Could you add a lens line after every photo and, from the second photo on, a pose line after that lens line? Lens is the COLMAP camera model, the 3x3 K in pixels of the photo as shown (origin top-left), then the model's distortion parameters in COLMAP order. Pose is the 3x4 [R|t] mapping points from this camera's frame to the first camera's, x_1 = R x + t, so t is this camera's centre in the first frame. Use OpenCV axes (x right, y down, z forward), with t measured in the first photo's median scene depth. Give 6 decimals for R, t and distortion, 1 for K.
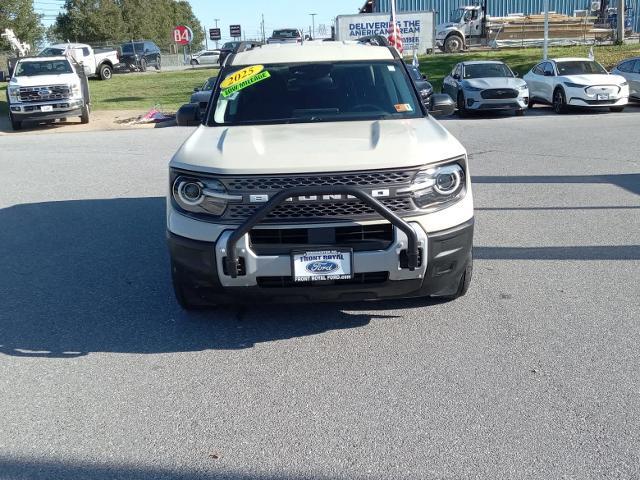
lens RADIAL K [[631.7, 0, 316.1], [0, 631.7, 238.0], [0, 0, 1]] dist [-0.001505, 0.000000]
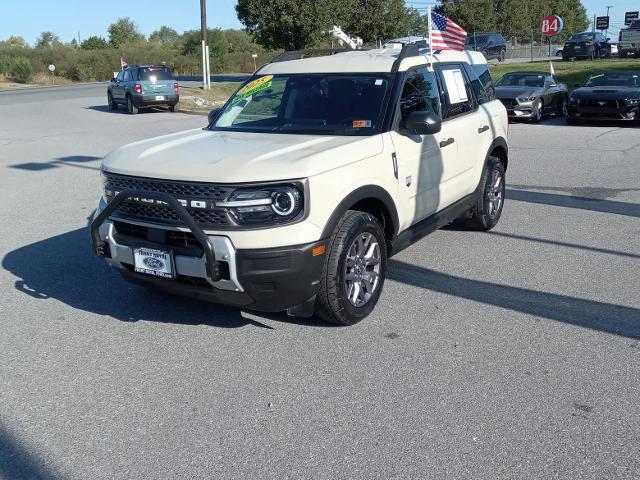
lens RADIAL K [[631.7, 0, 318.5], [0, 631.7, 244.8], [0, 0, 1]] dist [-0.001505, 0.000000]
pose [[0.842687, 0.164577, -0.512634, 0.814386], [-0.151912, 0.986129, 0.066870, -0.103781], [0.516528, 0.021525, 0.856000, 0.188806]]
